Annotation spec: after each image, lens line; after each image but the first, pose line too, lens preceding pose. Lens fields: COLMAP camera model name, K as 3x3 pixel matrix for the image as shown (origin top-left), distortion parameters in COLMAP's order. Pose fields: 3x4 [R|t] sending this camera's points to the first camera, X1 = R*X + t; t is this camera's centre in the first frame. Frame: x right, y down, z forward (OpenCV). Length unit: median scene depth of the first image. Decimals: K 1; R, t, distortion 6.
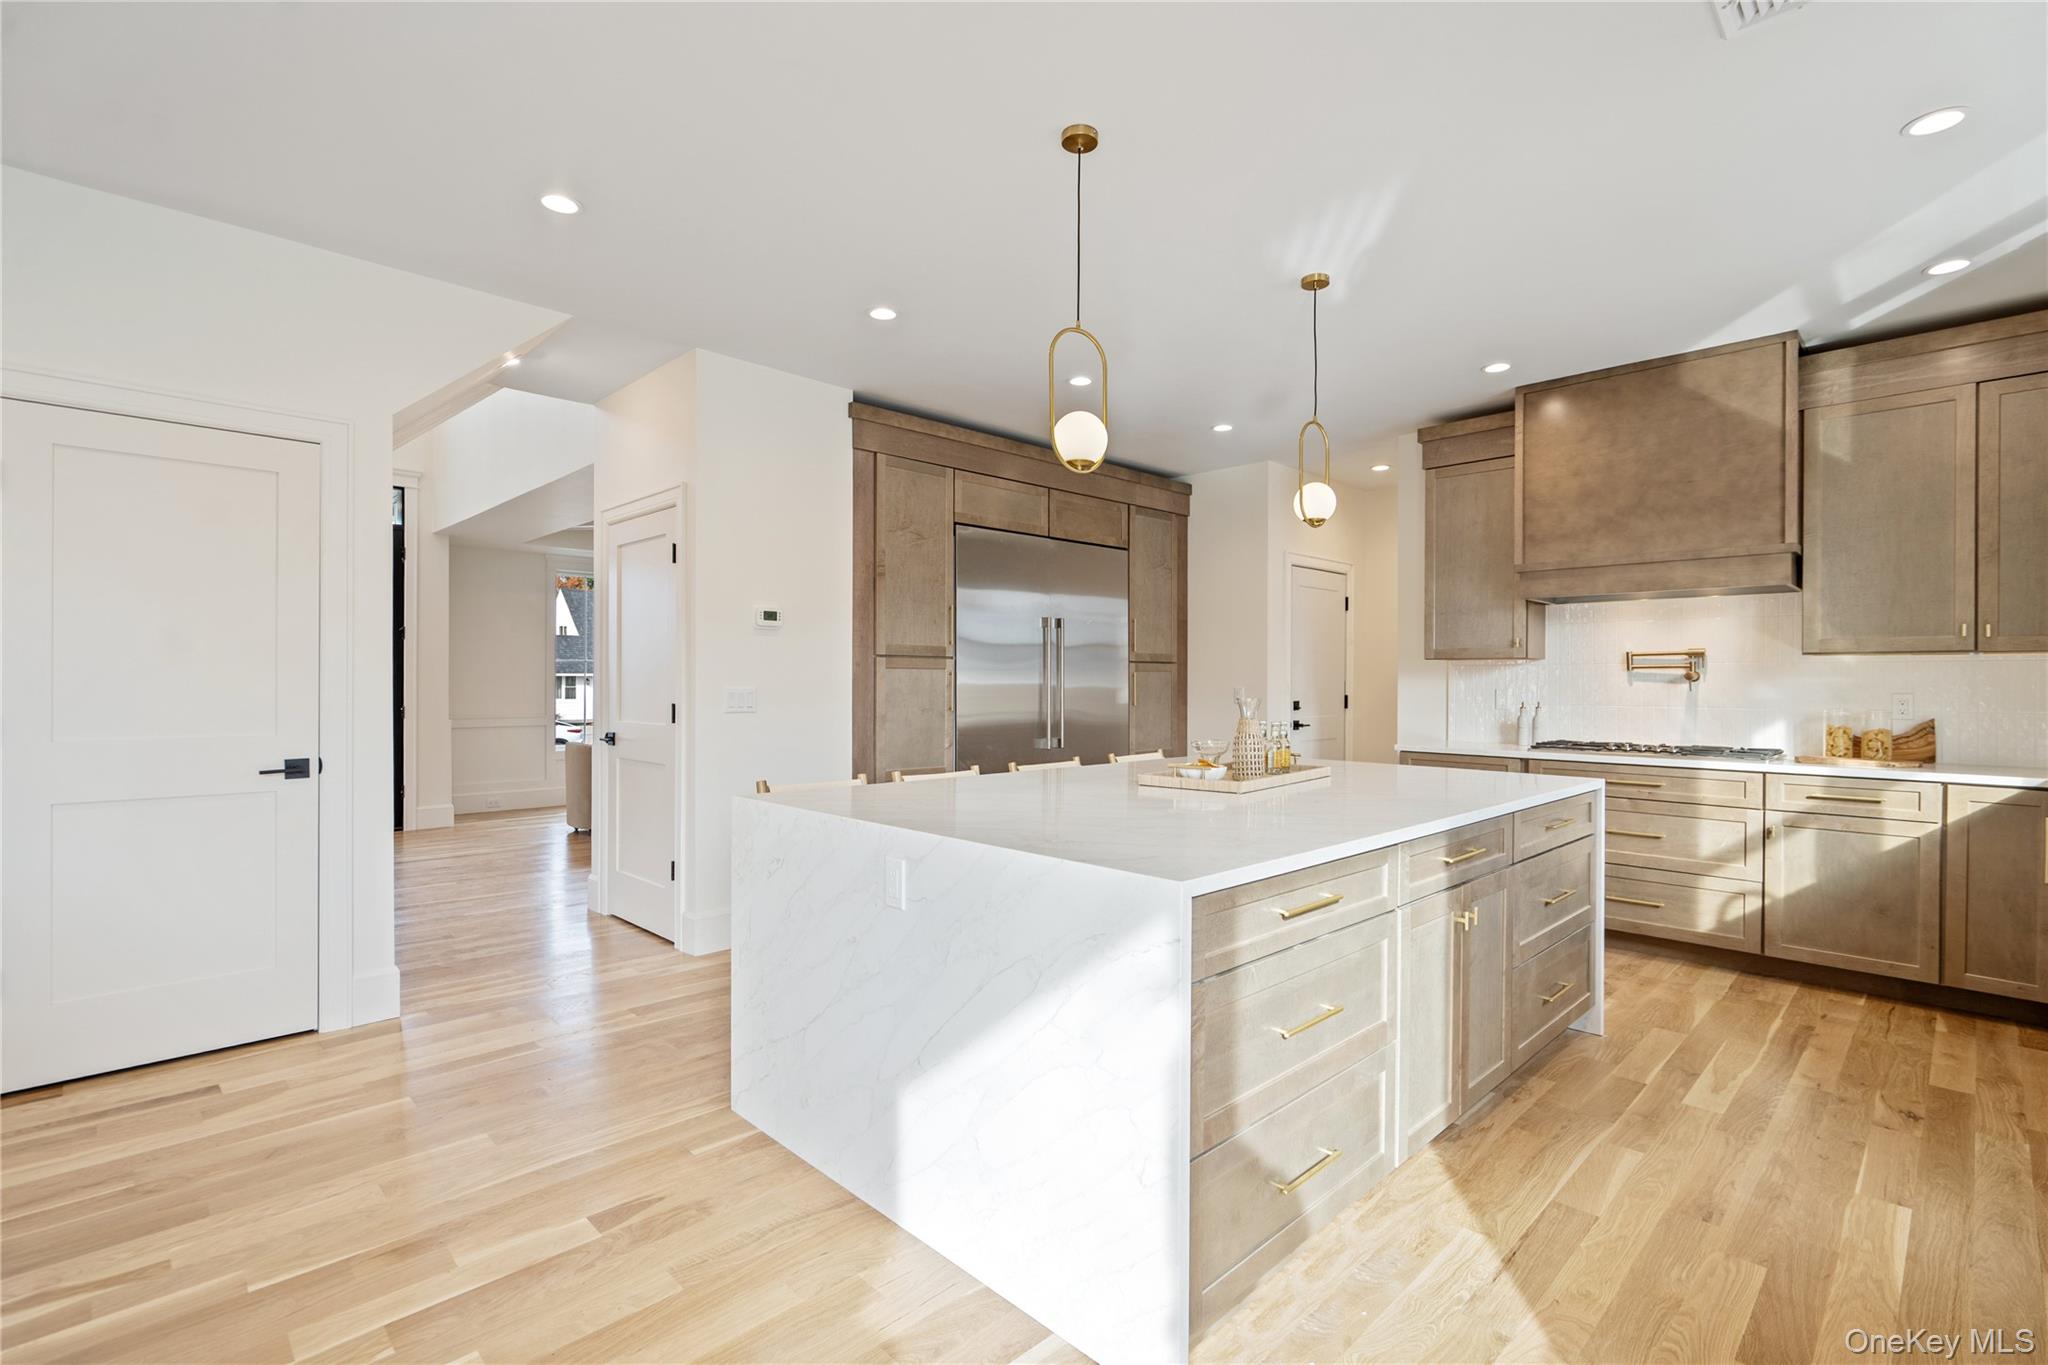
lens RADIAL K [[933.9, 0, 1021.0], [0, 933.9, 695.6], [0, 0, 1]] dist [-0.000482, 0.000294]
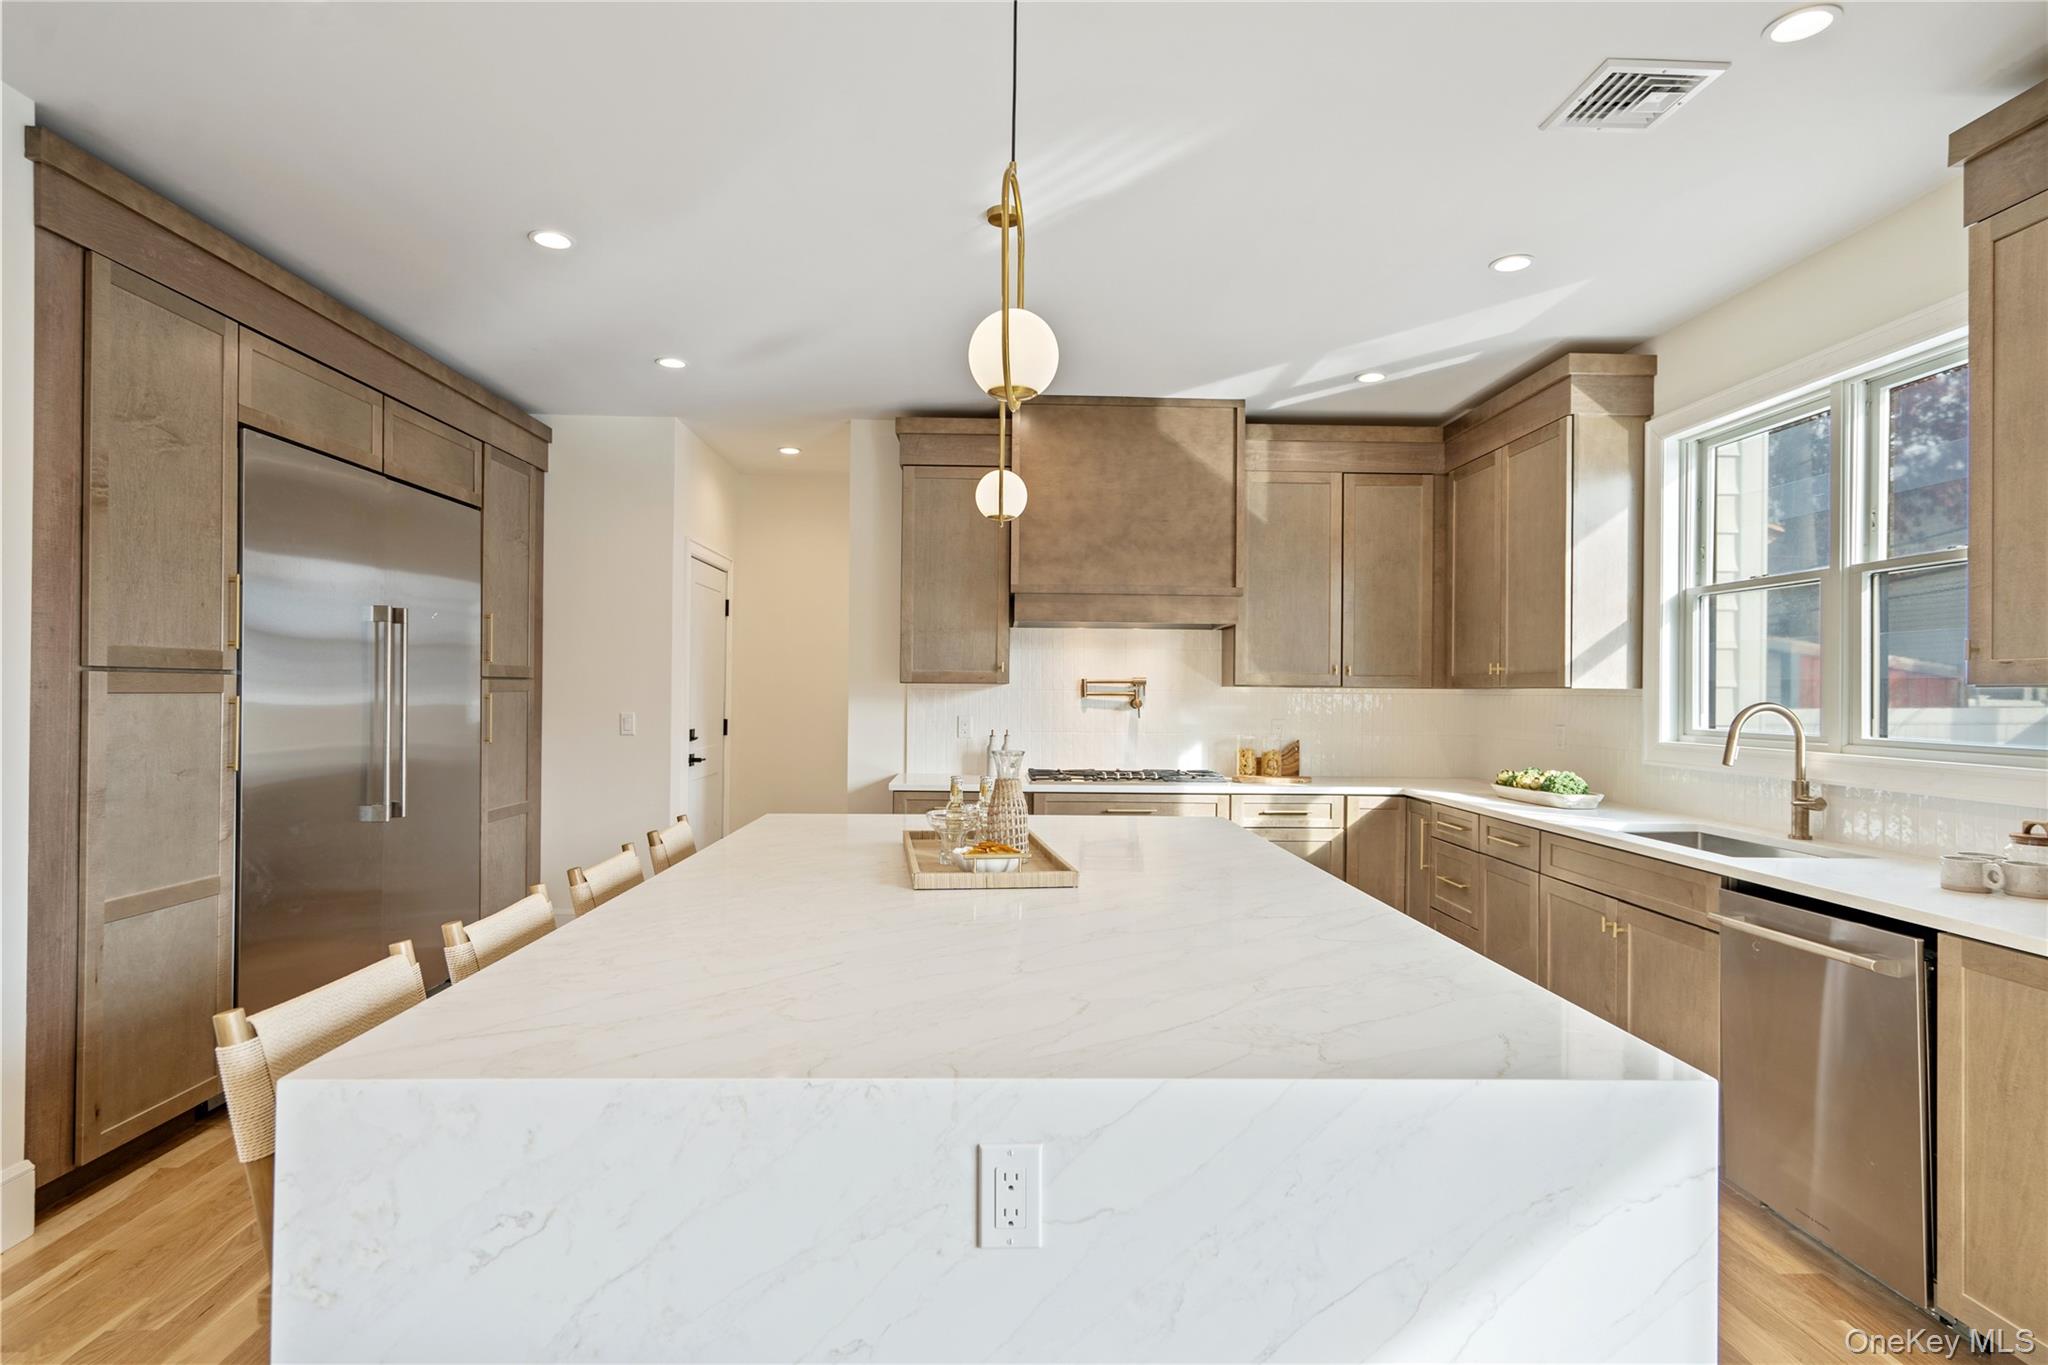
lens RADIAL K [[1054.0, 0, 1014.5], [0, 1054.0, 690.4], [0, 0, 1]] dist [-0.001007, 0.001826]
pose [[0.677153, 0.003285, 0.735835, -0.245970], [0.004377, 0.999954, -0.008492, -0.025643], [-0.735830, 0.008971, 0.677107, 0.289508]]
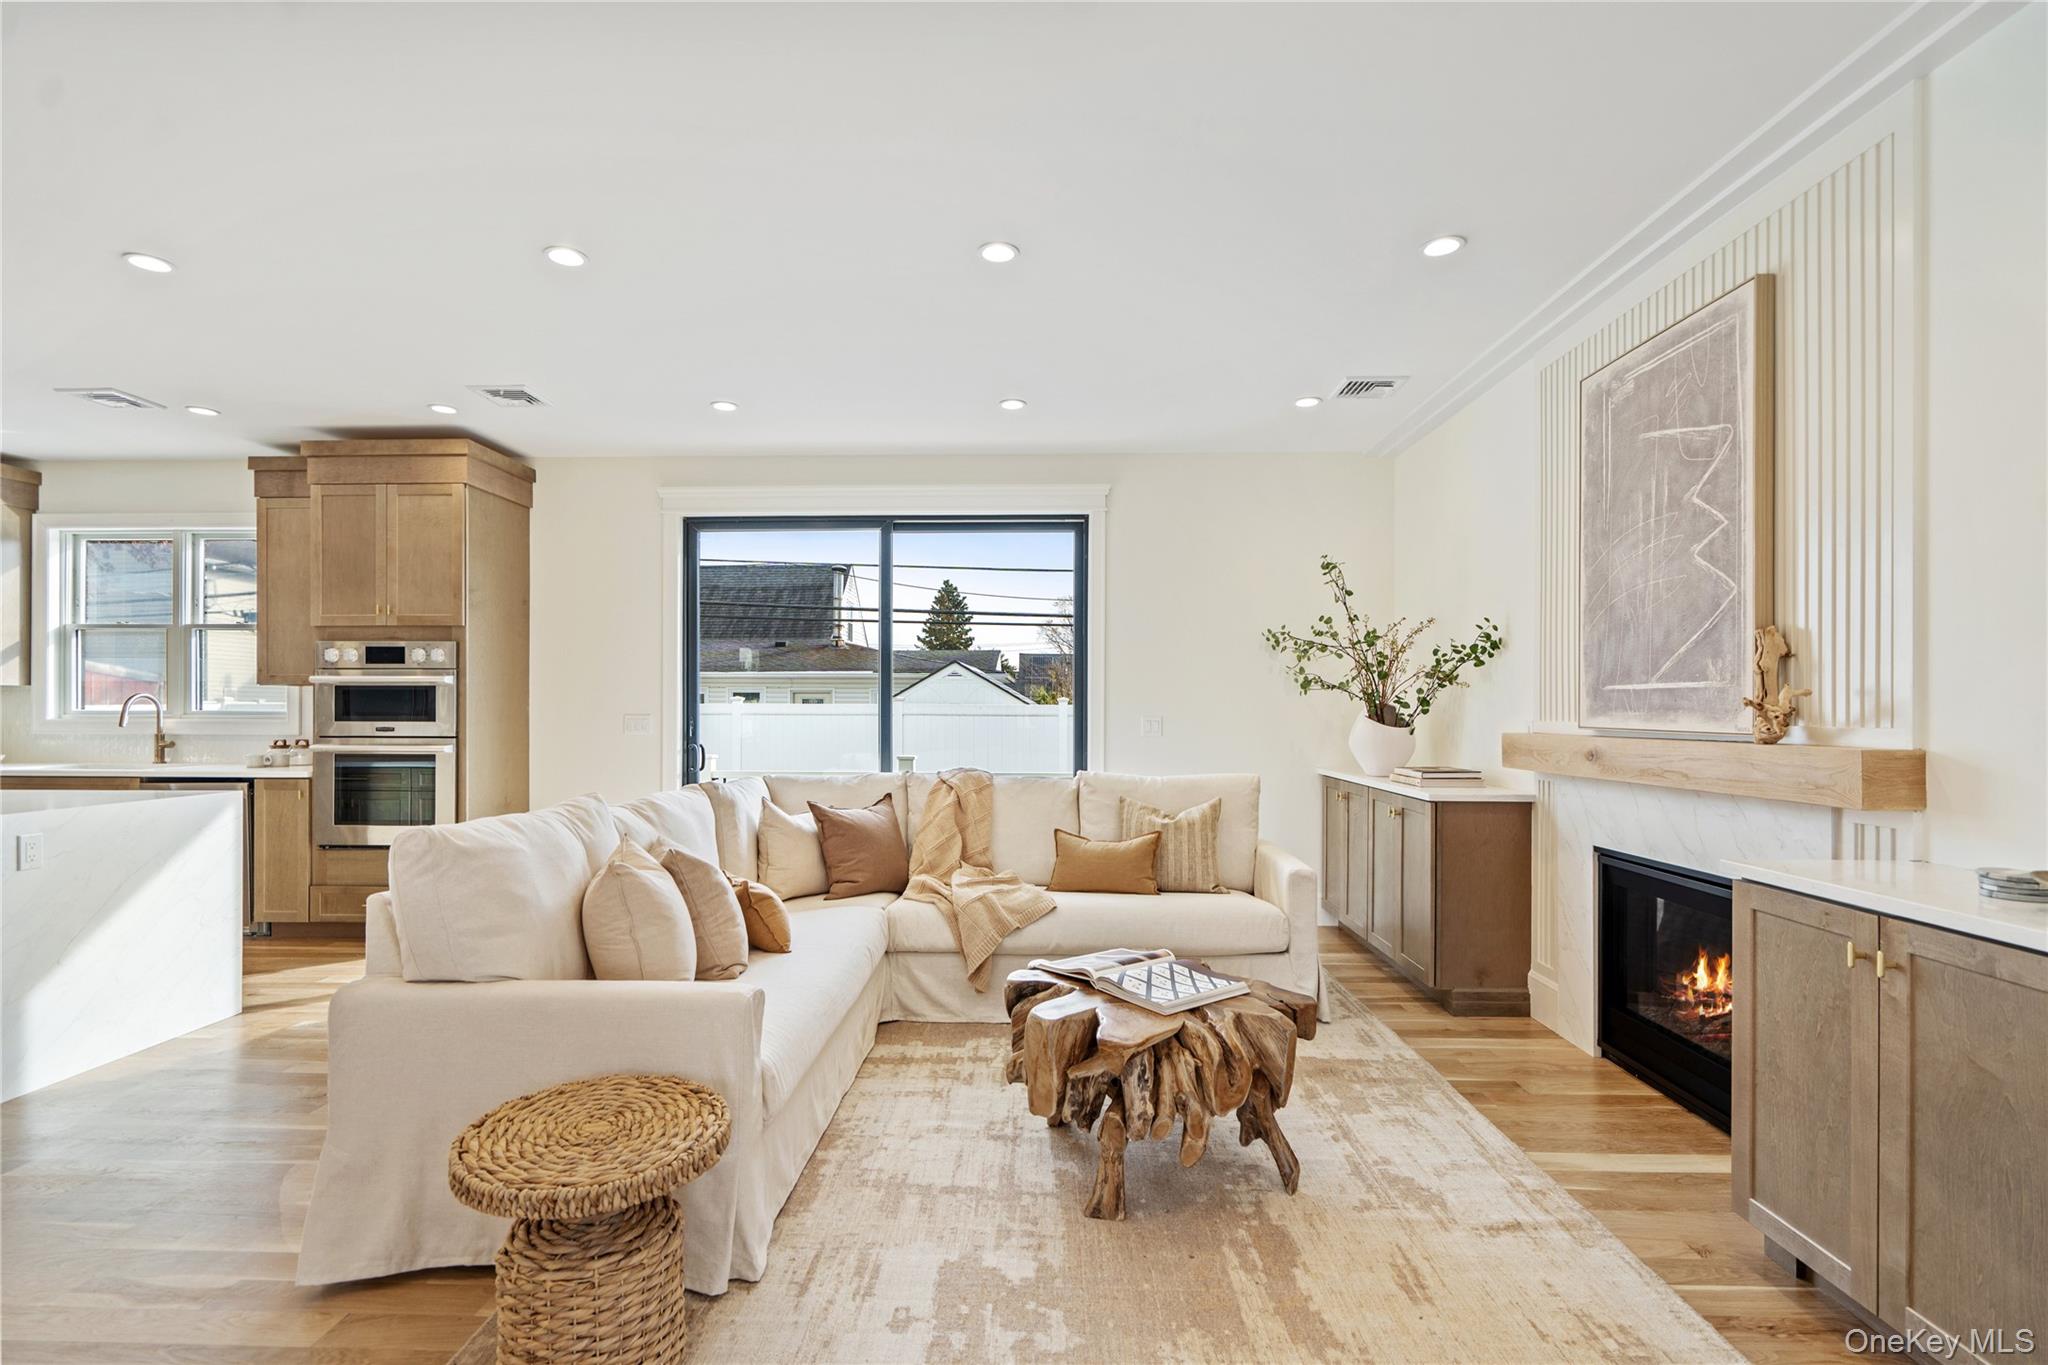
lens RADIAL K [[933.9, 0, 1021.0], [0, 933.9, 695.6], [0, 0, 1]] dist [-0.000482, 0.000294]
pose [[-0.691227, 0.001929, 0.722635, -1.037139], [0.007036, 0.999967, 0.004060, -0.014827], [-0.722603, 0.007891, -0.691218, 0.413683]]
